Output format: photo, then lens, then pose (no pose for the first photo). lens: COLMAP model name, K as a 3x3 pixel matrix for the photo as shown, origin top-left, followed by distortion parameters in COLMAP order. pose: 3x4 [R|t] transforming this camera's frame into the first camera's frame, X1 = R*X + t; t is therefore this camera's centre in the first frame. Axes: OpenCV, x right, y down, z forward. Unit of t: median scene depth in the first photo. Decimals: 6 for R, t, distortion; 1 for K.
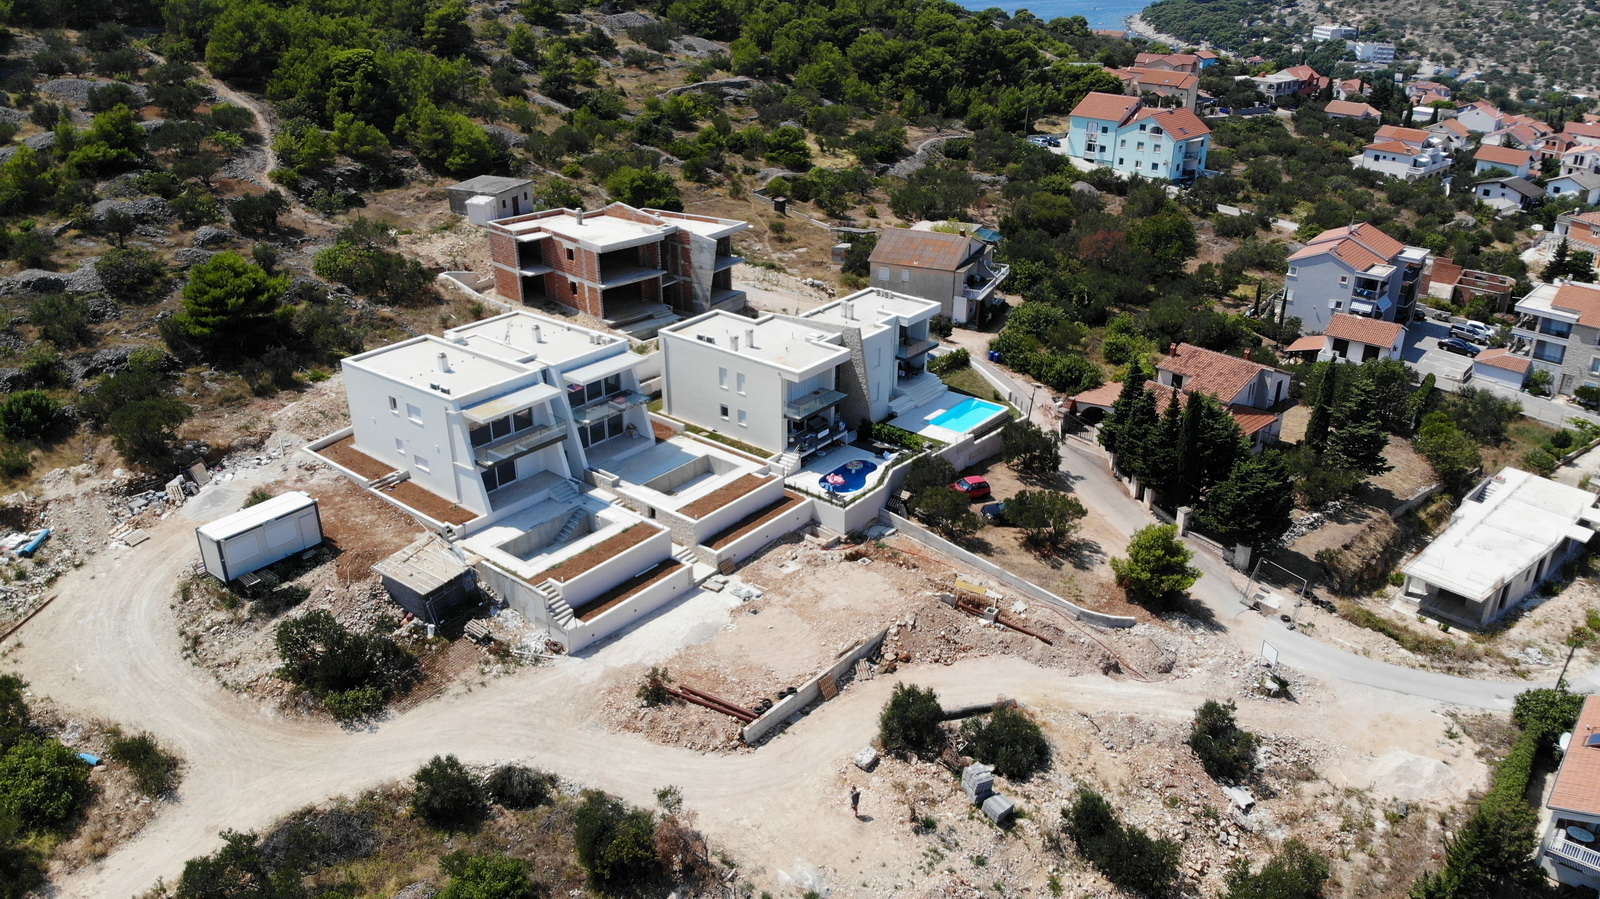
lens RADIAL K [[1160.7, 0, 804.5], [0, 1160.7, 449.3], [0, 0, 1]] dist [0.067788, -0.181915]
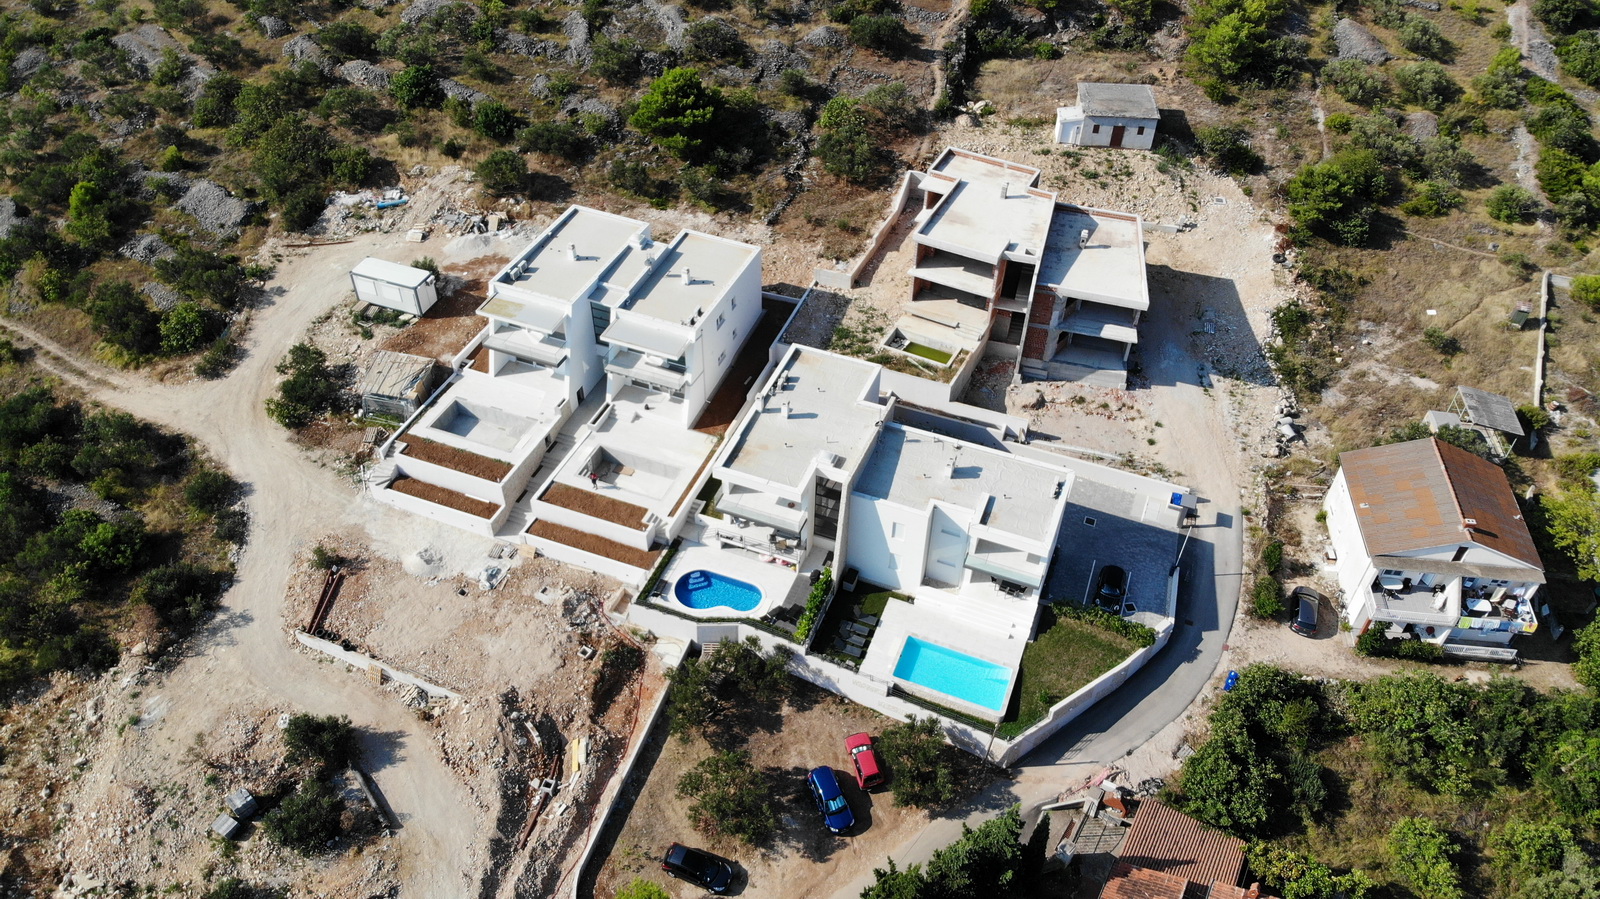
lens RADIAL K [[1160.7, 0, 791.0], [0, 1160.7, 440.8], [0, 0, 1]] dist [0.067788, -0.181915]
pose [[0.302113, 0.655117, -0.692495, 0.652787], [-0.413144, 0.744653, 0.524218, -0.607445], [0.859092, 0.127728, 0.495627, 0.621272]]
